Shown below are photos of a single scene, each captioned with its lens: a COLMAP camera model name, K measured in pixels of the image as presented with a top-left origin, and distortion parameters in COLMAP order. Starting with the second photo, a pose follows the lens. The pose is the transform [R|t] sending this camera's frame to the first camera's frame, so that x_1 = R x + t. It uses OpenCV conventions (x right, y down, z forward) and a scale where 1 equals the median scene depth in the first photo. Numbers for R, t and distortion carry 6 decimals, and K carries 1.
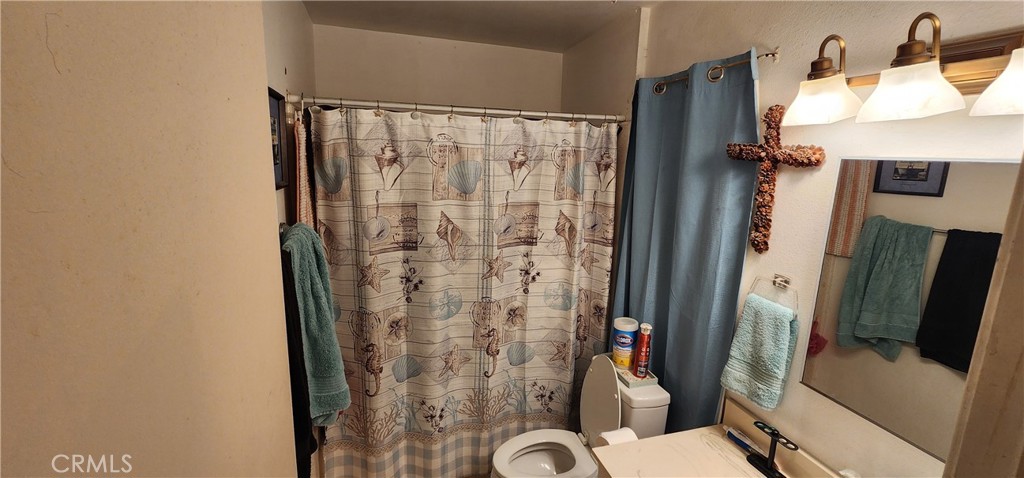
lens RADIAL K [[424.1, 0, 518.0], [0, 424.1, 234.7], [0, 0, 1]] dist [0.000474, 0.000464]
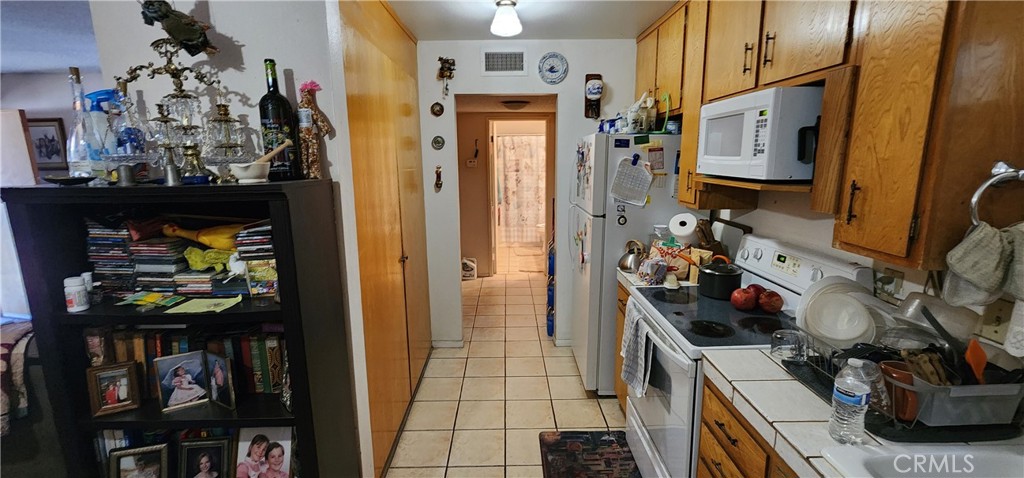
lens RADIAL K [[424.1, 0, 511.2], [0, 424.1, 235.5], [0, 0, 1]] dist [0.000474, 0.000464]
pose [[0.946399, 0.005267, -0.322956, 0.902563], [-0.008681, 0.999921, -0.009131, 0.624624], [0.322882, 0.011445, 0.946370, -2.553400]]
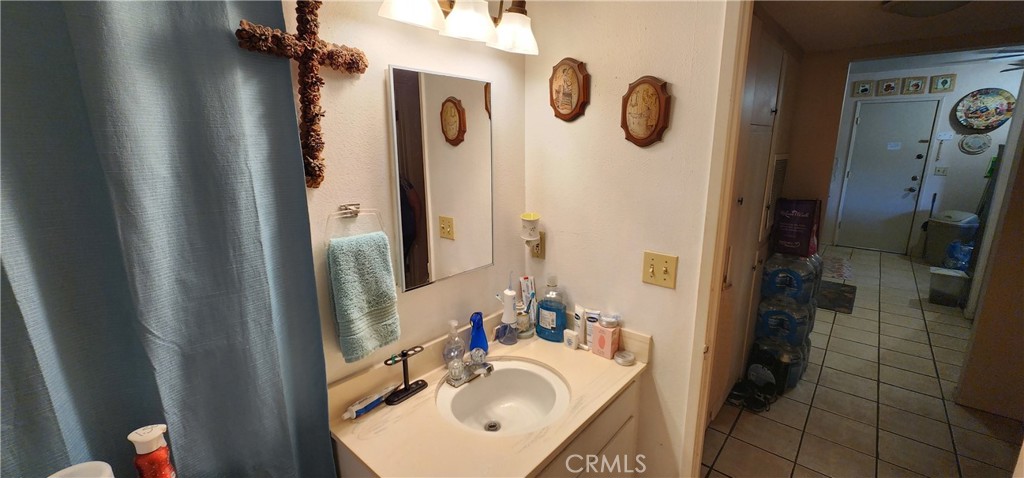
lens RADIAL K [[424.1, 0, 509.0], [0, 424.1, 235.1], [0, 0, 1]] dist [0.000474, 0.000464]
pose [[-0.501979, -0.232466, 0.833053, -0.197364], [0.144250, 0.927206, 0.345661, -0.068742], [-0.852766, 0.293683, -0.431905, 0.814167]]
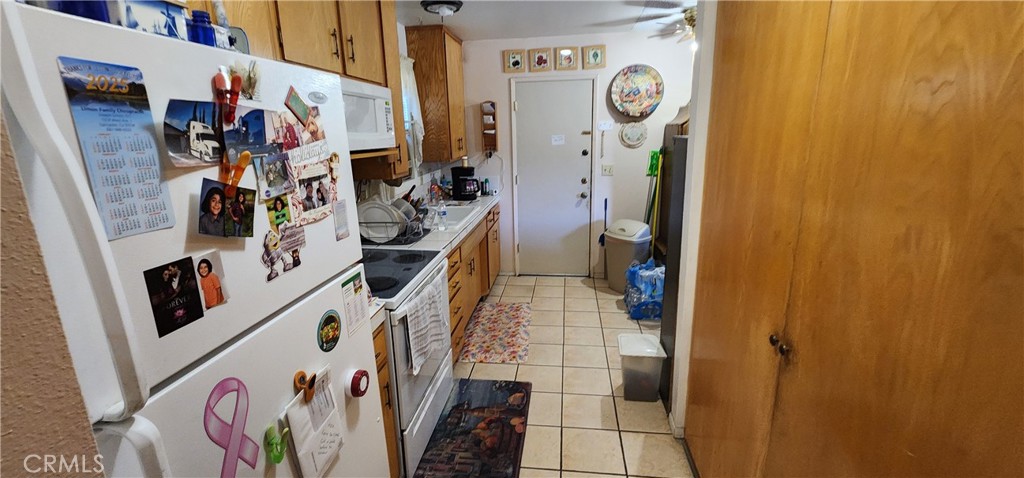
lens RADIAL K [[424.1, 0, 513.7], [0, 424.1, 235.2], [0, 0, 1]] dist [0.000474, 0.000464]
pose [[-0.895853, -0.126645, 0.425921, 0.255705], [0.068970, 0.907277, 0.414840, 0.275233], [-0.438965, 0.401012, -0.804052, -0.820879]]
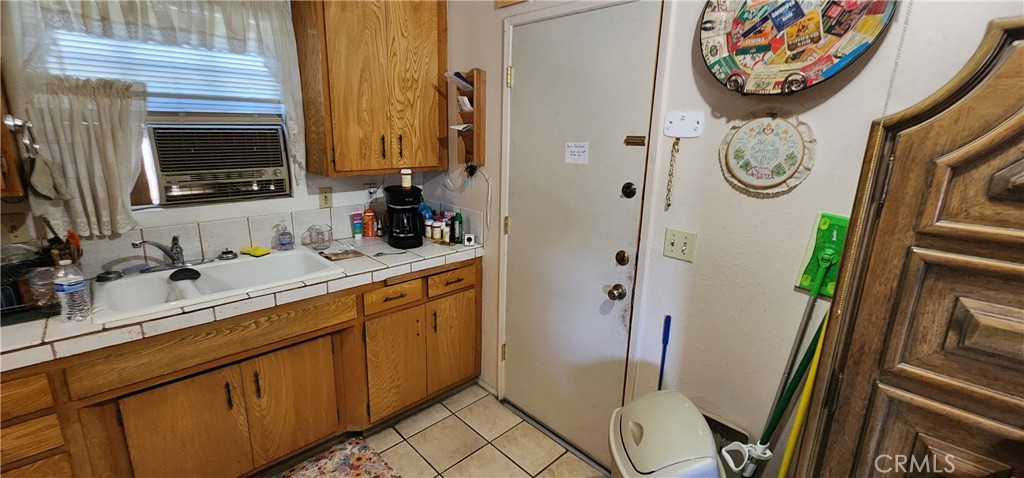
lens RADIAL K [[424.1, 0, 511.4], [0, 424.1, 228.4], [0, 0, 1]] dist [0.000474, 0.000464]
pose [[-0.416257, -0.259781, 0.871346, 0.235489], [0.125335, 0.932774, 0.337970, 0.572109], [-0.900567, 0.249892, -0.355715, -2.371448]]
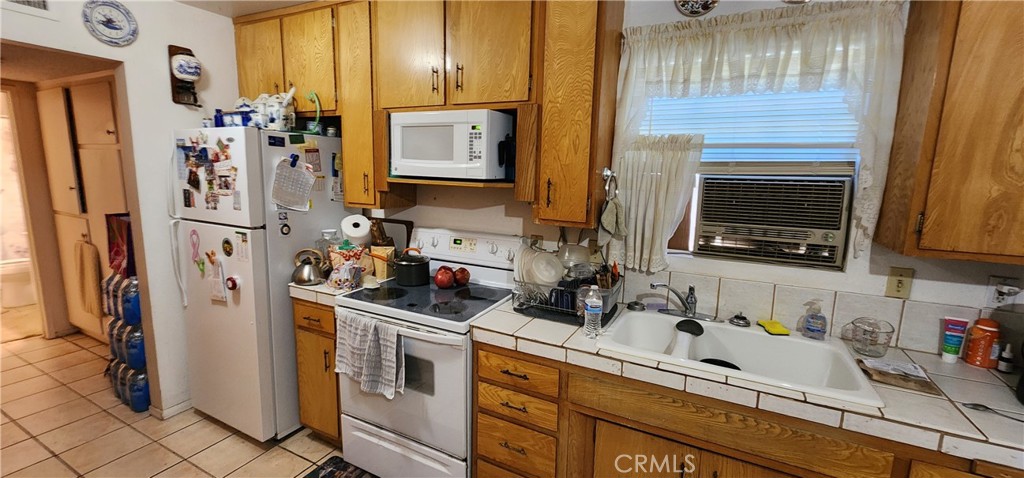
lens RADIAL K [[424.1, 0, 506.7], [0, 424.1, 233.3], [0, 0, 1]] dist [0.000474, 0.000464]
pose [[0.730205, -0.132433, 0.670270, 0.461590], [0.135823, 0.989591, 0.047557, 0.599401], [-0.669591, 0.056312, 0.740592, -2.451155]]
